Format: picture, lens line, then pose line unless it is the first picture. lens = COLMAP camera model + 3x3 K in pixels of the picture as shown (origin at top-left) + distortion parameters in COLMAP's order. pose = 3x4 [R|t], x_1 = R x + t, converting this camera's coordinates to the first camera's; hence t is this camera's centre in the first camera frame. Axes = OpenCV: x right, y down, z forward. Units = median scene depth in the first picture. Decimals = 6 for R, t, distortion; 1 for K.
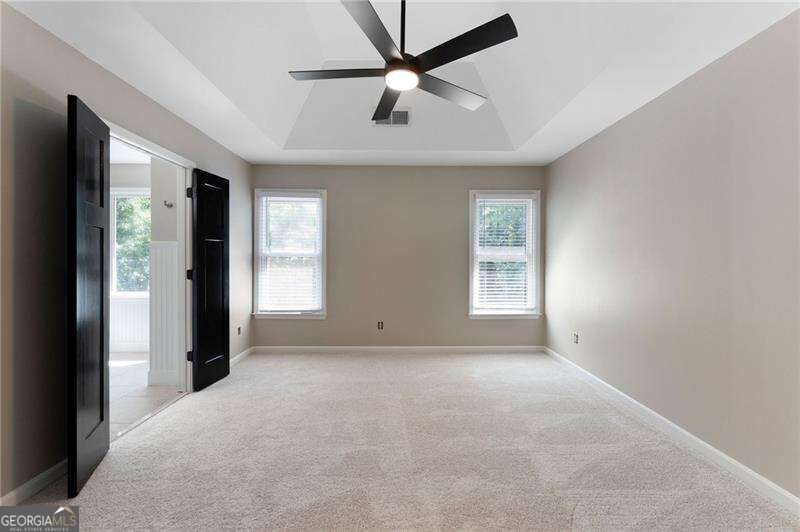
lens RADIAL K [[325.8, 0, 398.9], [0, 325.8, 262.3], [0, 0, 1]] dist [-0.000529, -0.000431]
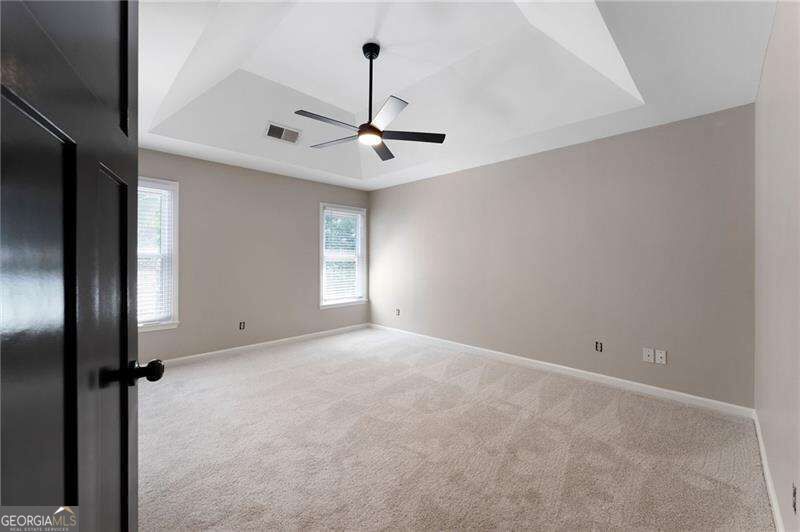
lens RADIAL K [[325.8, 0, 404.6], [0, 325.8, 262.7], [0, 0, 1]] dist [-0.000529, -0.000431]
pose [[0.701617, -0.010808, 0.712473, -0.425285], [0.010629, 0.999932, 0.004701, -0.000280], [-0.712475, 0.004275, 0.701684, -0.067957]]
